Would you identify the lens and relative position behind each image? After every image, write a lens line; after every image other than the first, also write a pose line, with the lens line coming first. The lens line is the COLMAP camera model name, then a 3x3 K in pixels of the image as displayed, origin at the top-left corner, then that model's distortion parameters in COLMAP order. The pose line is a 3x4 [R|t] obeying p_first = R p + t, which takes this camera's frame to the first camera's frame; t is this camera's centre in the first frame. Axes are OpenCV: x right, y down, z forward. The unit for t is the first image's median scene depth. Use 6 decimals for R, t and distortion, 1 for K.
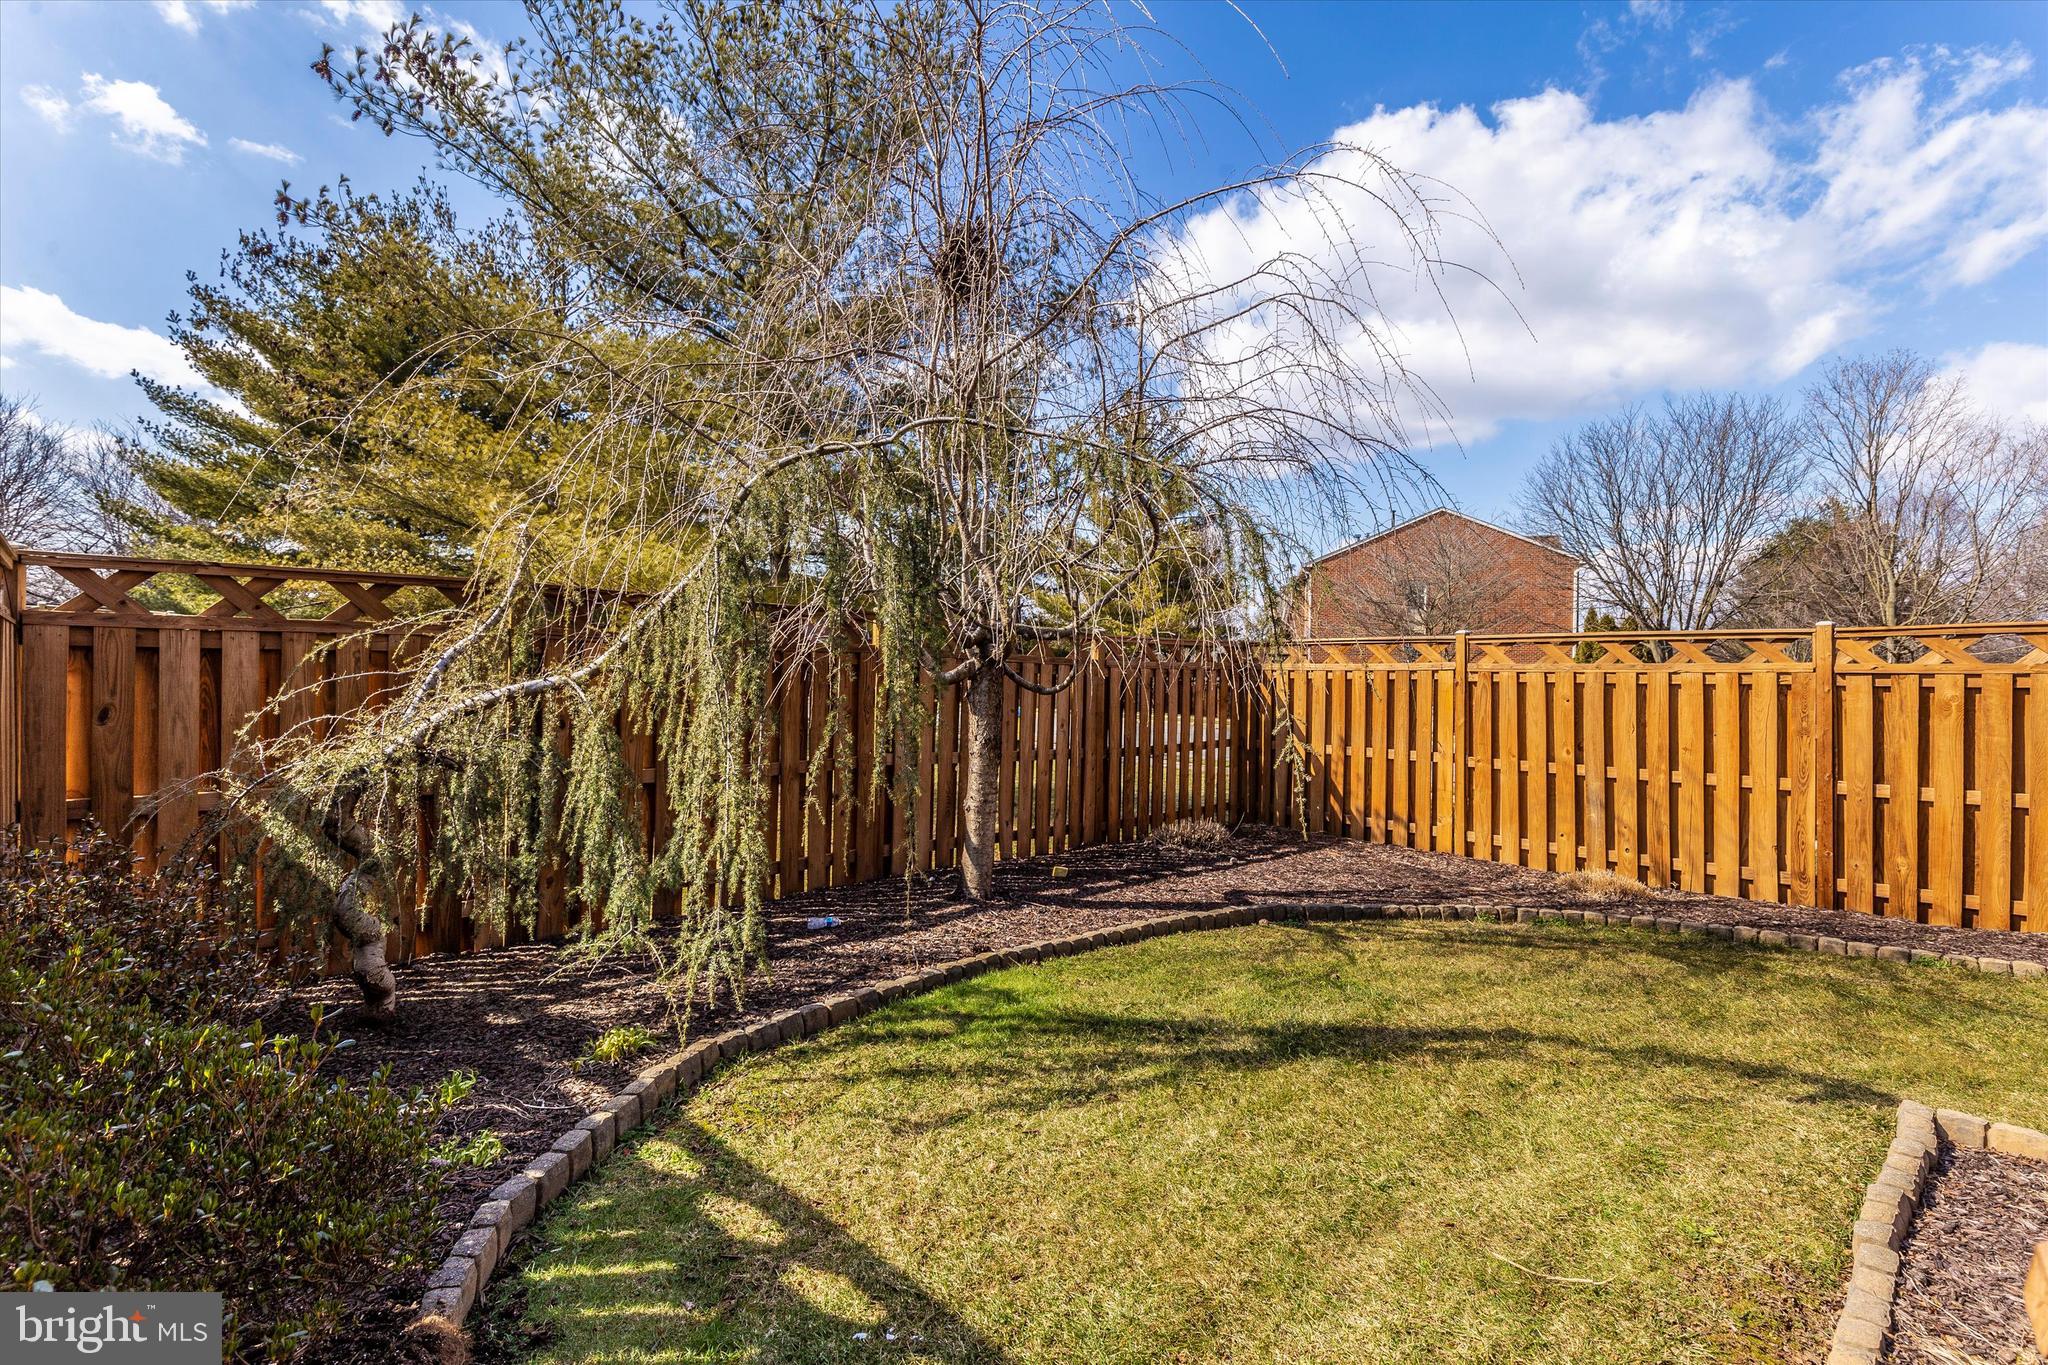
lens RADIAL K [[951.9, 0, 1023.1], [0, 951.9, 671.3], [0, 0, 1]] dist [0.034813, -0.016760]
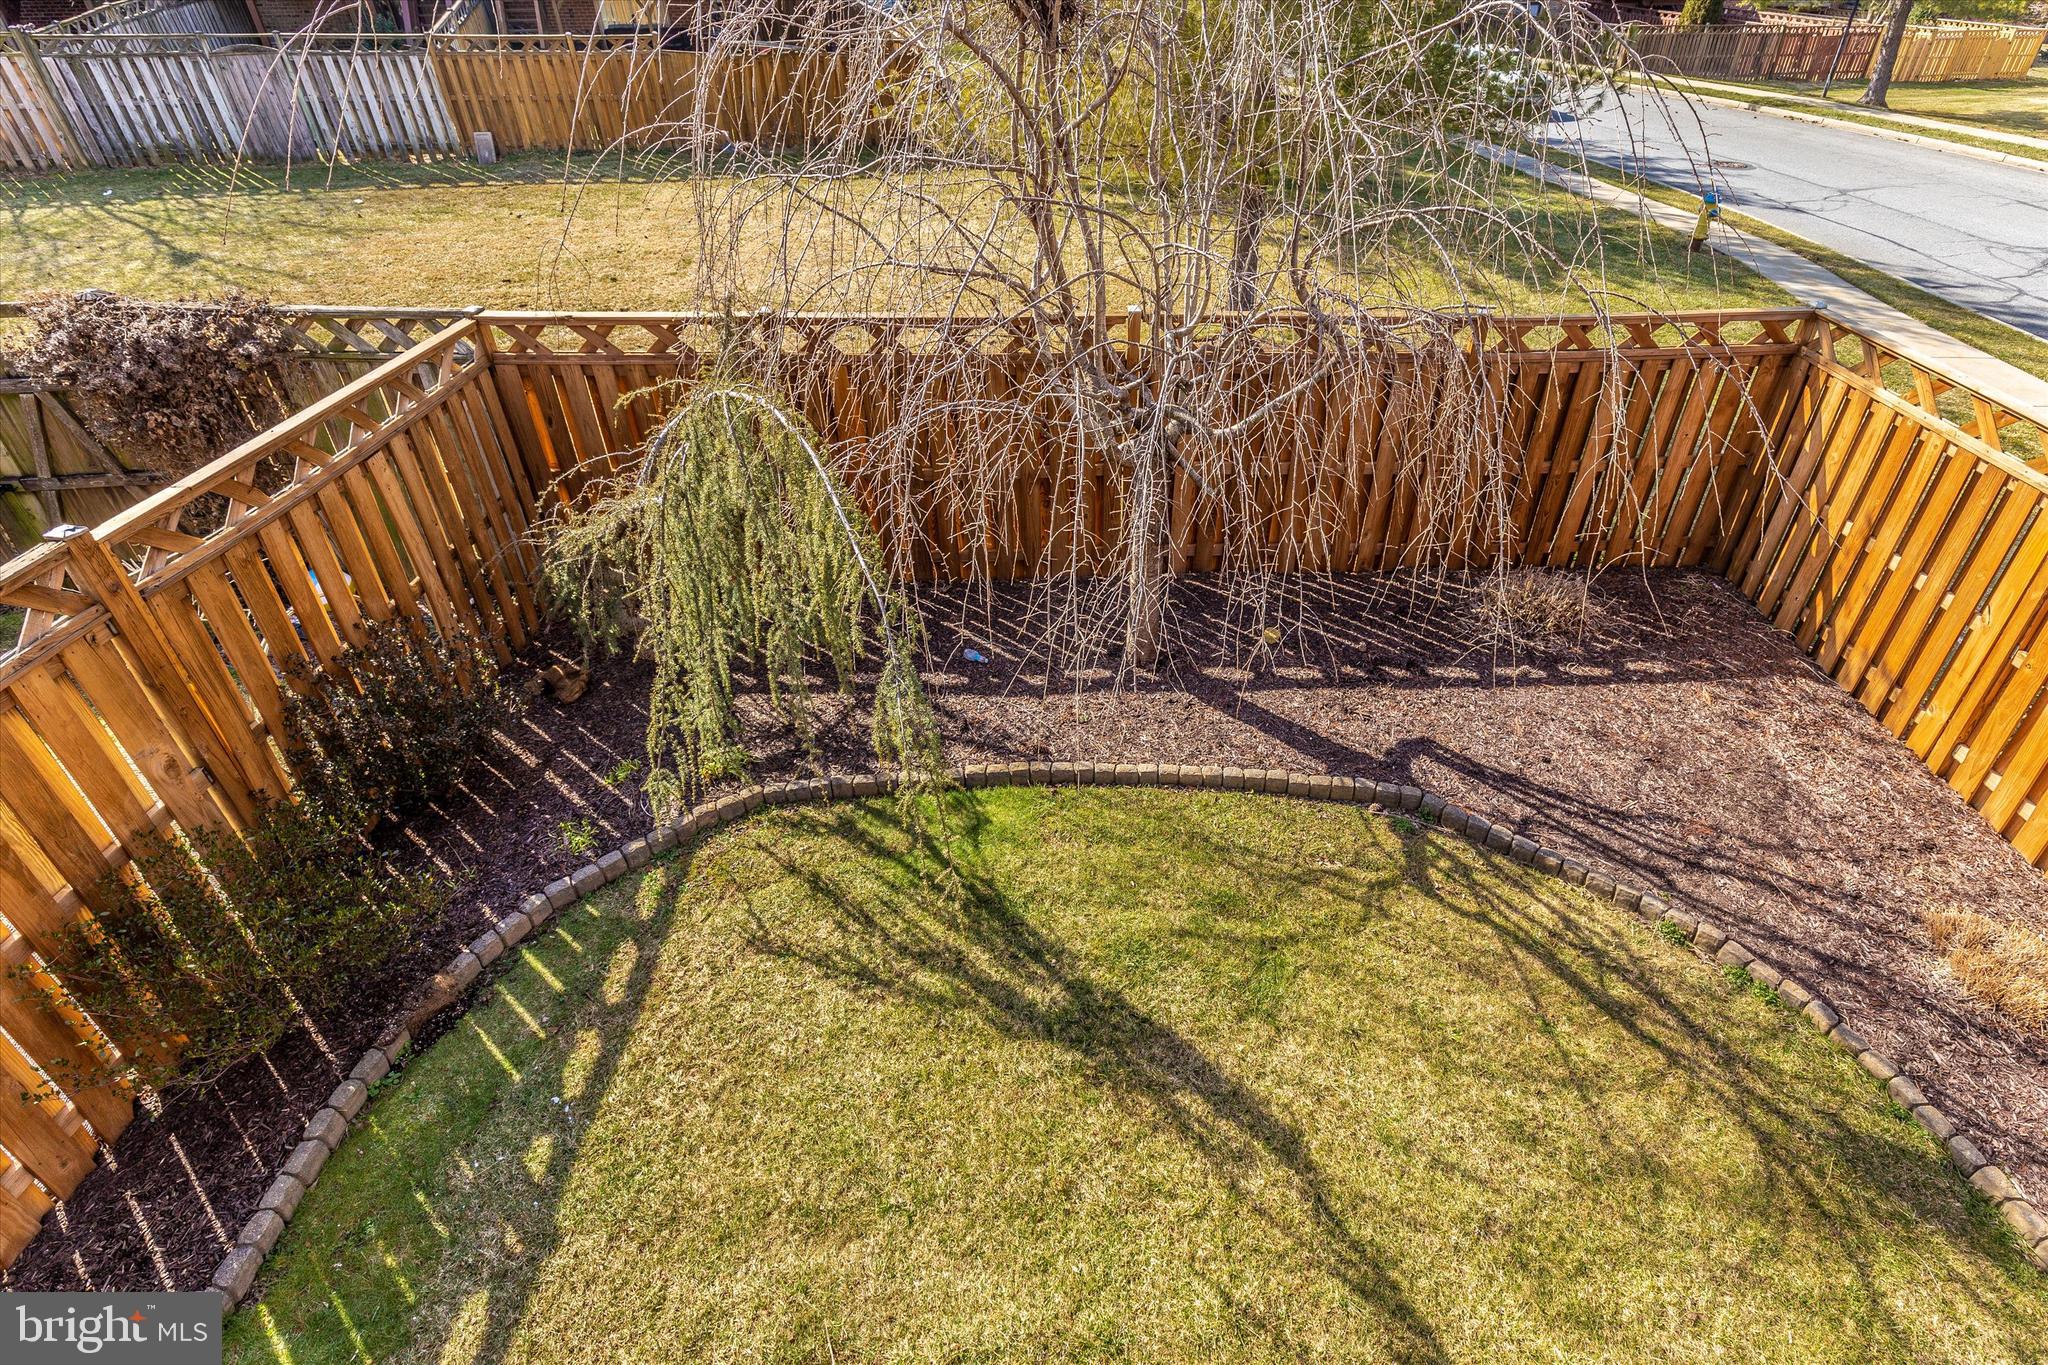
lens RADIAL K [[959.9, 0, 1004.6], [0, 959.9, 646.4], [0, 0, 1]] dist [0.029185, -0.015370]
pose [[0.753354, 0.334081, -0.566434, 0.638701], [0.043992, 0.833814, 0.550290, -0.521647], [0.656143, -0.439481, 0.613460, 0.423385]]
